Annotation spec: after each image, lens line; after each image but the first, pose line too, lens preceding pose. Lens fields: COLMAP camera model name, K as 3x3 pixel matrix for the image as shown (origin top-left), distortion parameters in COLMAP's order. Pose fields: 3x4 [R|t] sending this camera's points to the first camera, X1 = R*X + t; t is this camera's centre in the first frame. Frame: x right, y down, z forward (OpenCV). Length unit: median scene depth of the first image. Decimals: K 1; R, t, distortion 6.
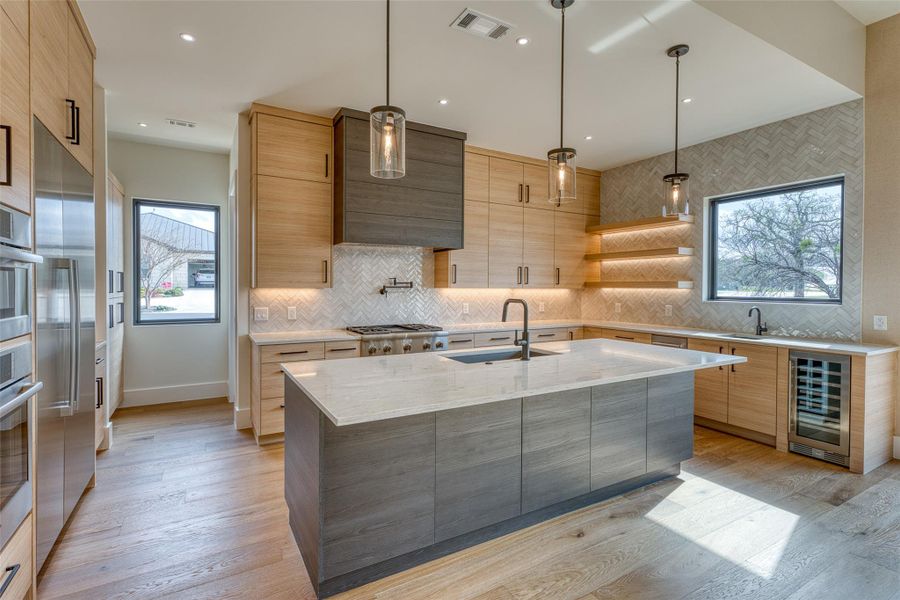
lens RADIAL K [[436.9, 0, 448.0], [0, 436.9, 294.6], [0, 0, 1]] dist [-0.000801, 0.000061]
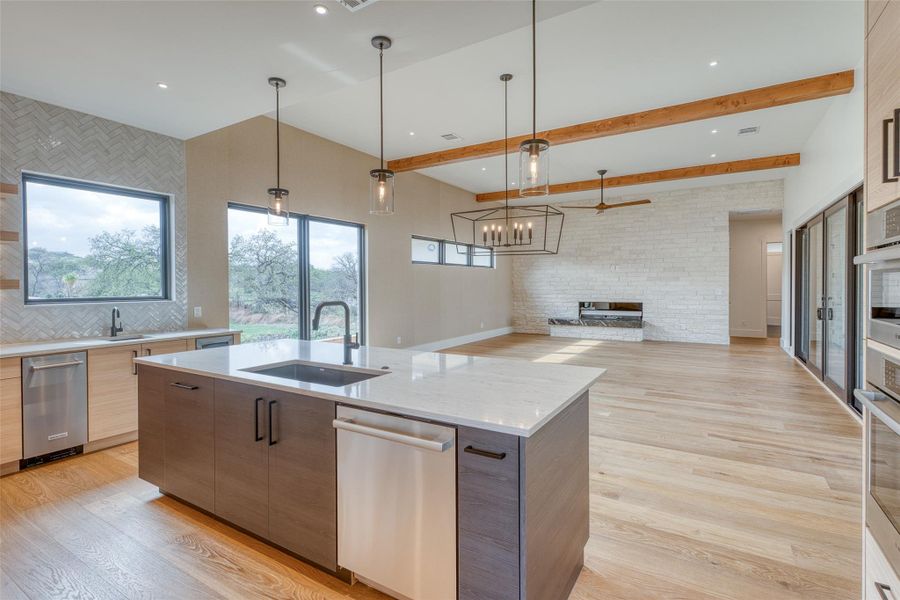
lens RADIAL K [[436.9, 0, 448.0], [0, 436.9, 294.6], [0, 0, 1]] dist [-0.000801, 0.000061]
pose [[-0.477154, -0.023502, 0.878505, -0.751703], [0.020104, 0.999089, 0.037647, -0.032978], [-0.878590, 0.035625, -0.476247, 1.234810]]
